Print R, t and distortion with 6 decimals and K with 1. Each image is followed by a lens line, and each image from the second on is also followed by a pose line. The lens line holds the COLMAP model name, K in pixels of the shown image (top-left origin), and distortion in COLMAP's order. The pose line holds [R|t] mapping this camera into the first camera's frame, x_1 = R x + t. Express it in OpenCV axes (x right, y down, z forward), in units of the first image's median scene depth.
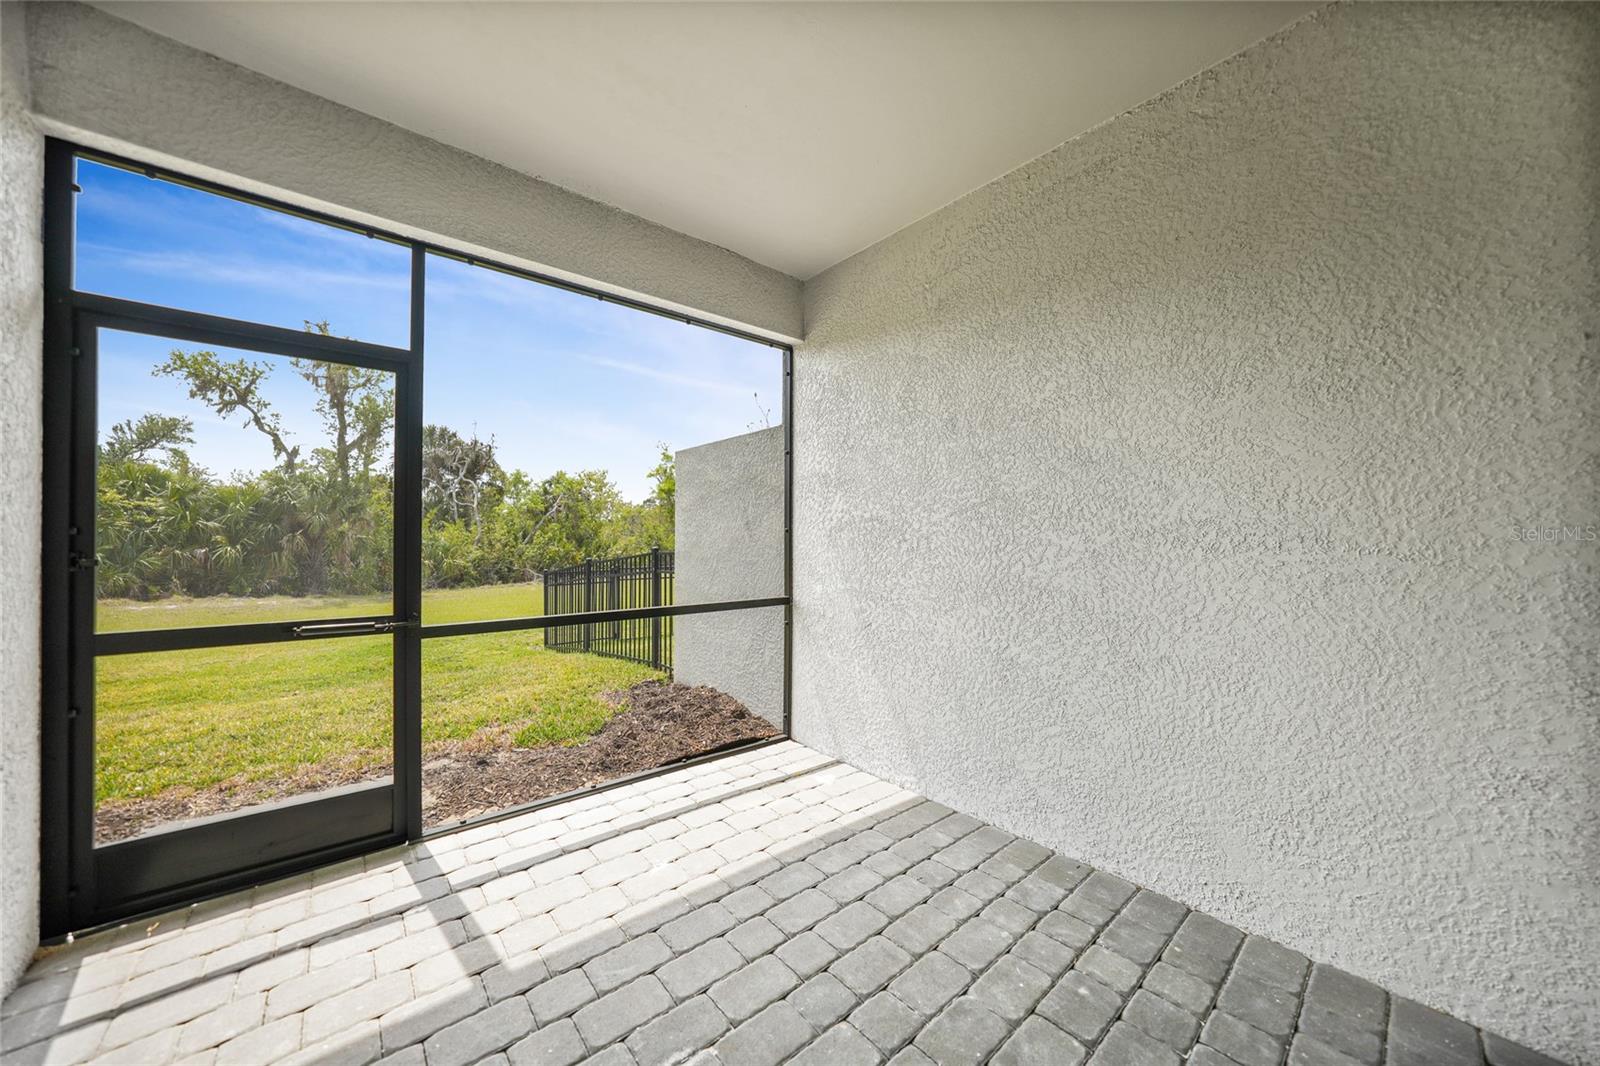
lens RADIAL K [[557.3, 0, 799.7], [0, 557.3, 534.1], [0, 0, 1]] dist [-0.030411, 0.006903]
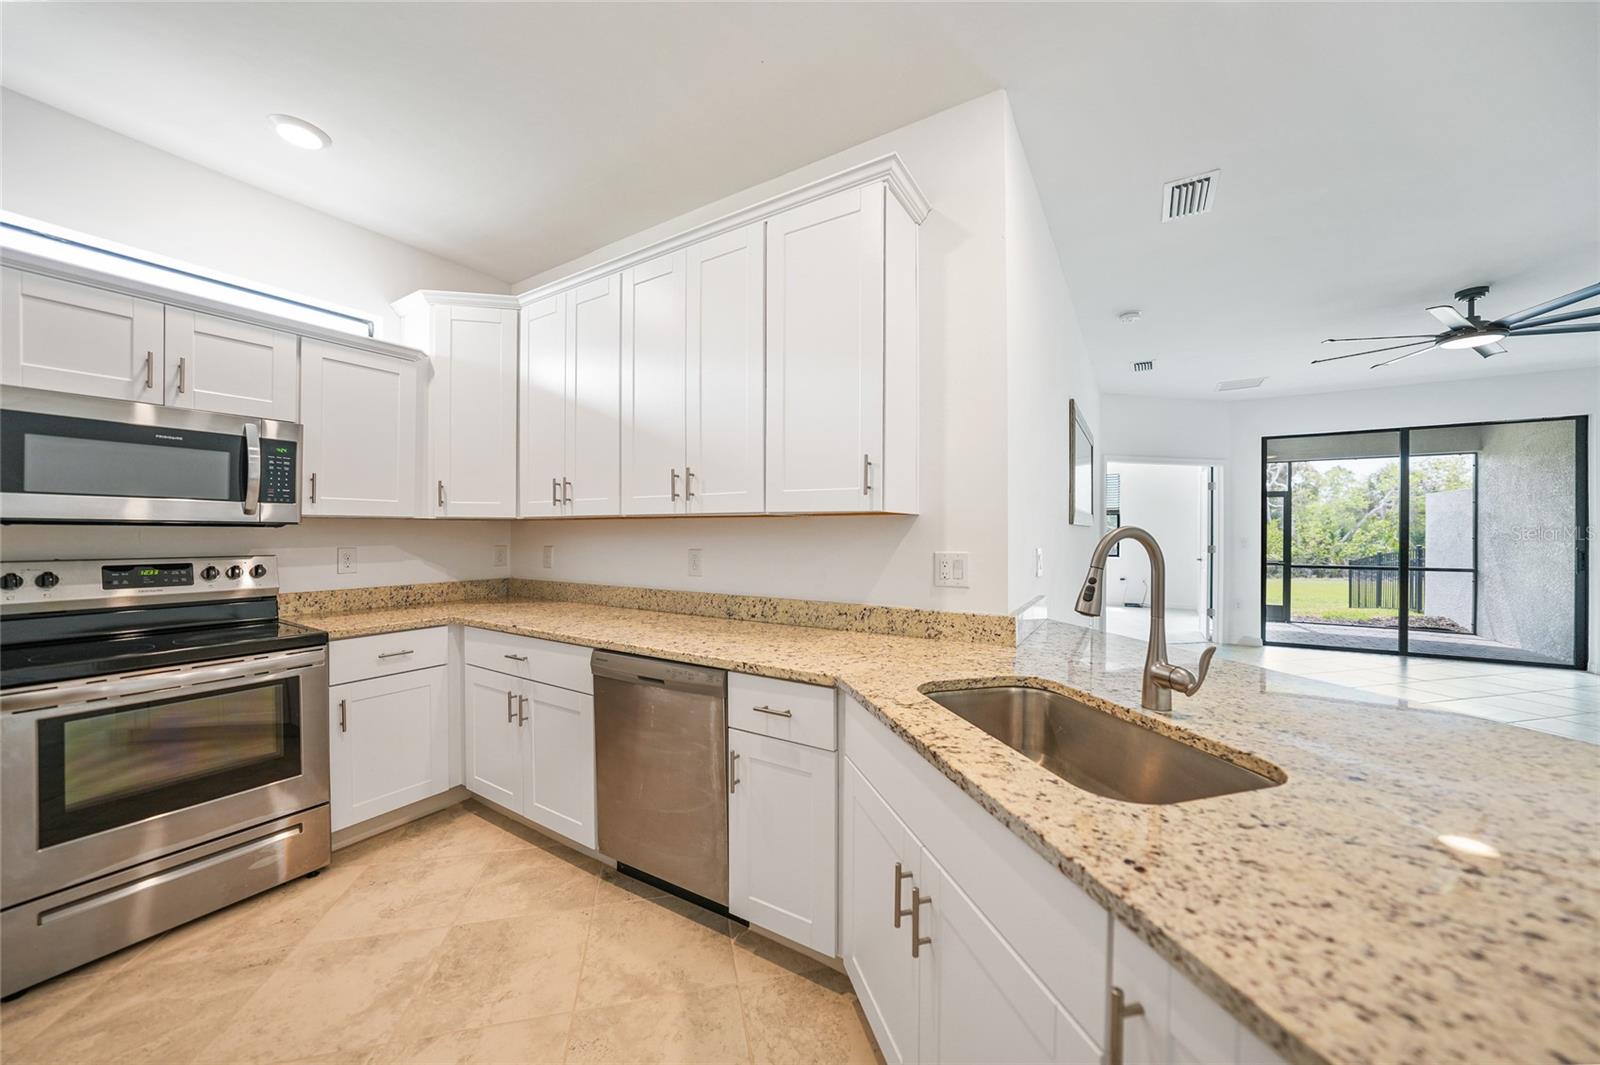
lens RADIAL K [[557.3, 0, 799.7], [0, 557.3, 533.6], [0, 0, 1]] dist [-0.030411, 0.006903]
pose [[0.312766, 0.000974, -0.949830, 1.295794], [0.005637, 0.999980, 0.002882, -0.052595], [0.949813, -0.006256, 0.312755, -2.403884]]
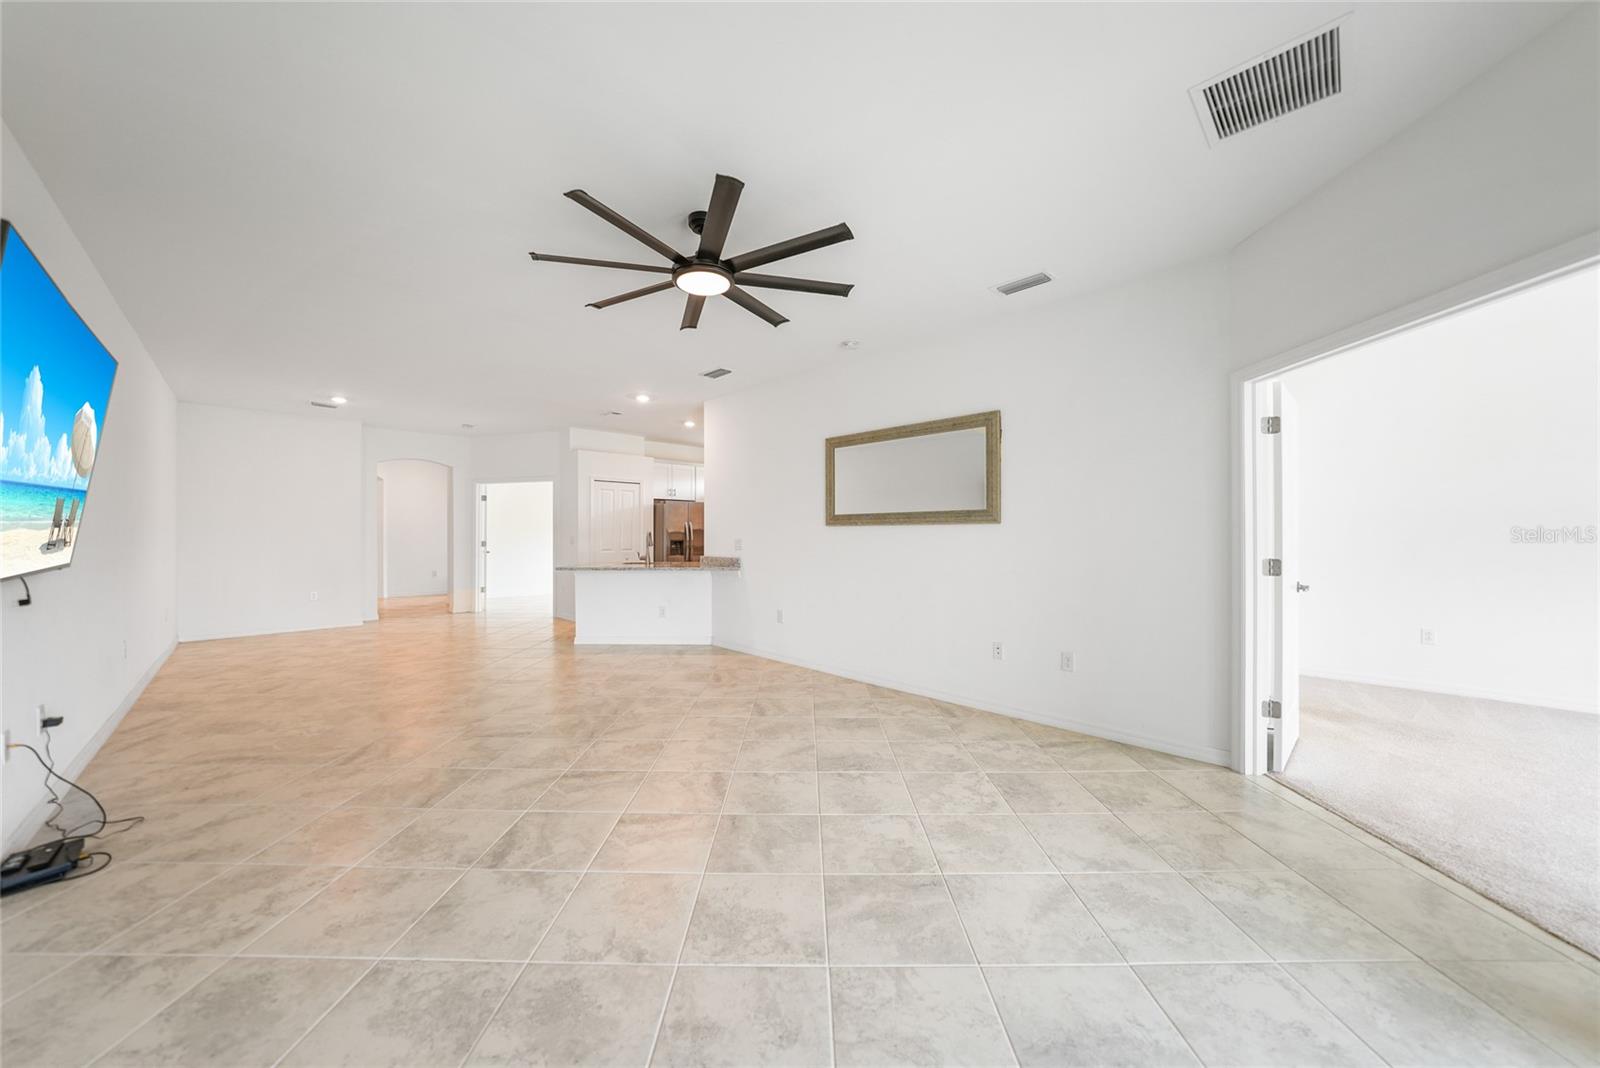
lens RADIAL K [[557.3, 0, 799.7], [0, 557.3, 535.1], [0, 0, 1]] dist [-0.030411, 0.006903]
pose [[-0.996464, -0.003361, -0.083959, 0.634489], [-0.003040, 0.999988, -0.003942, -0.032128], [0.083971, -0.003673, -0.996461, 0.016044]]
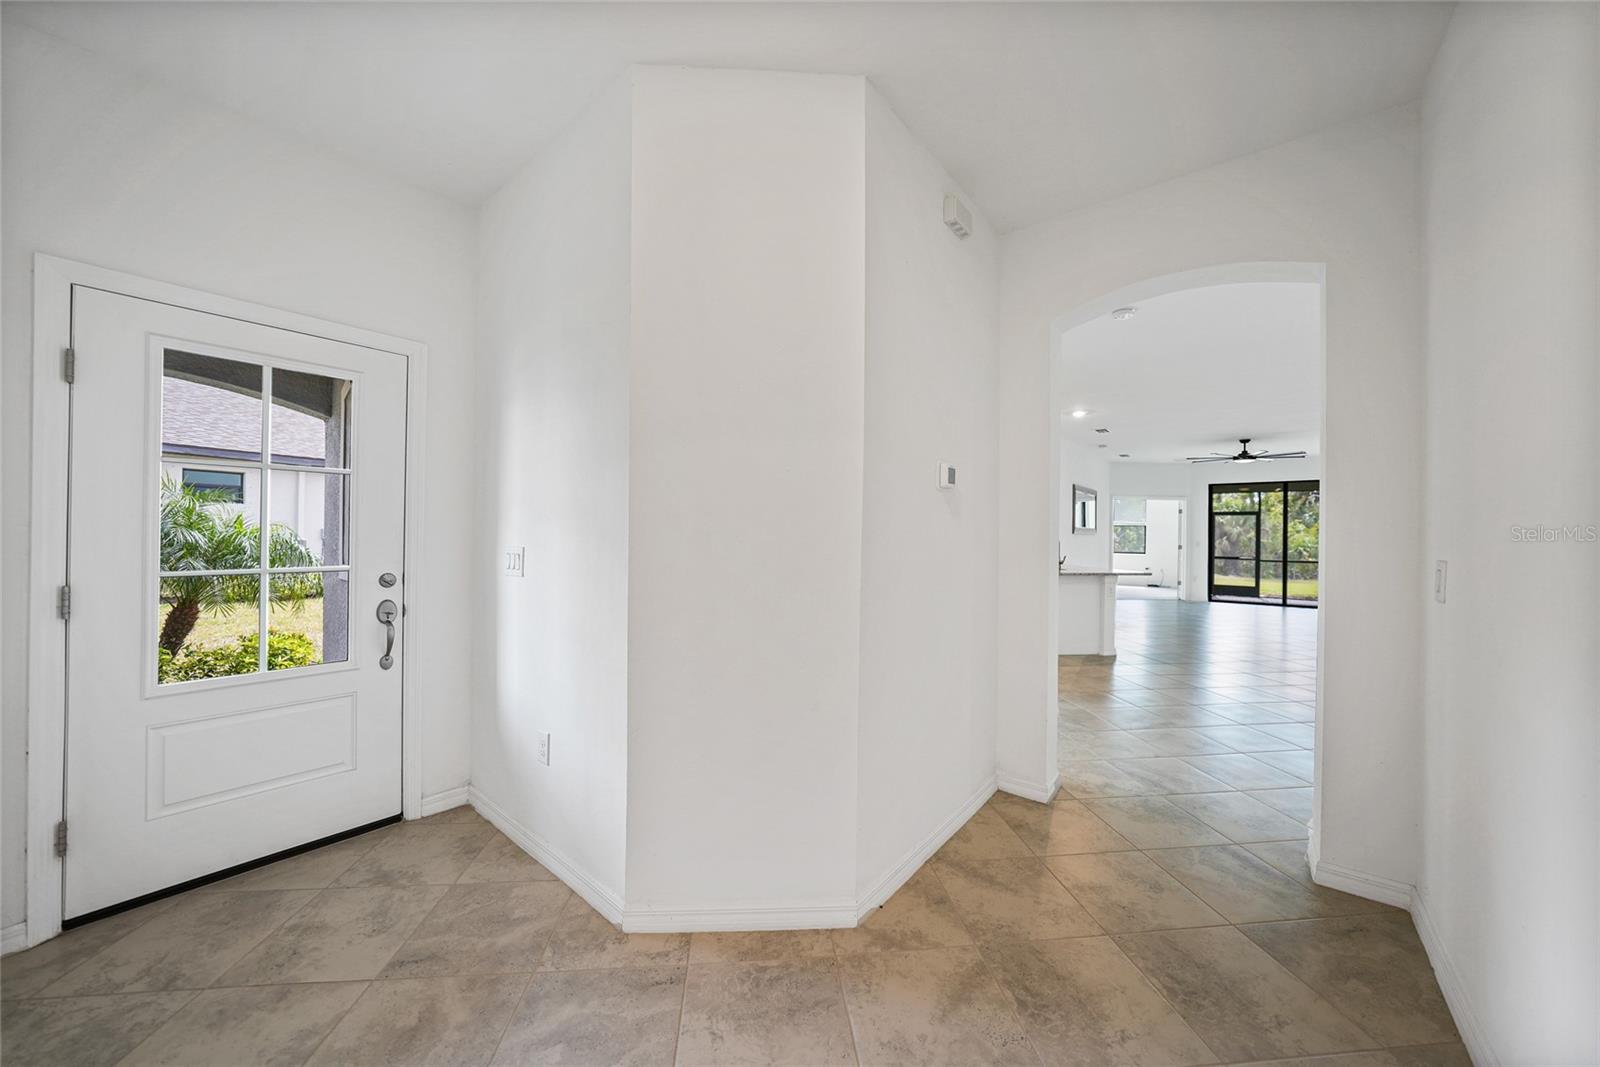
lens RADIAL K [[557.3, 0, 799.7], [0, 557.3, 534.6], [0, 0, 1]] dist [-0.030411, 0.006903]
pose [[0.181588, -0.001874, -0.983373, 2.901963], [-0.001170, 0.999997, -0.002122, -0.053834], [0.983374, 0.001536, 0.181585, -3.404140]]
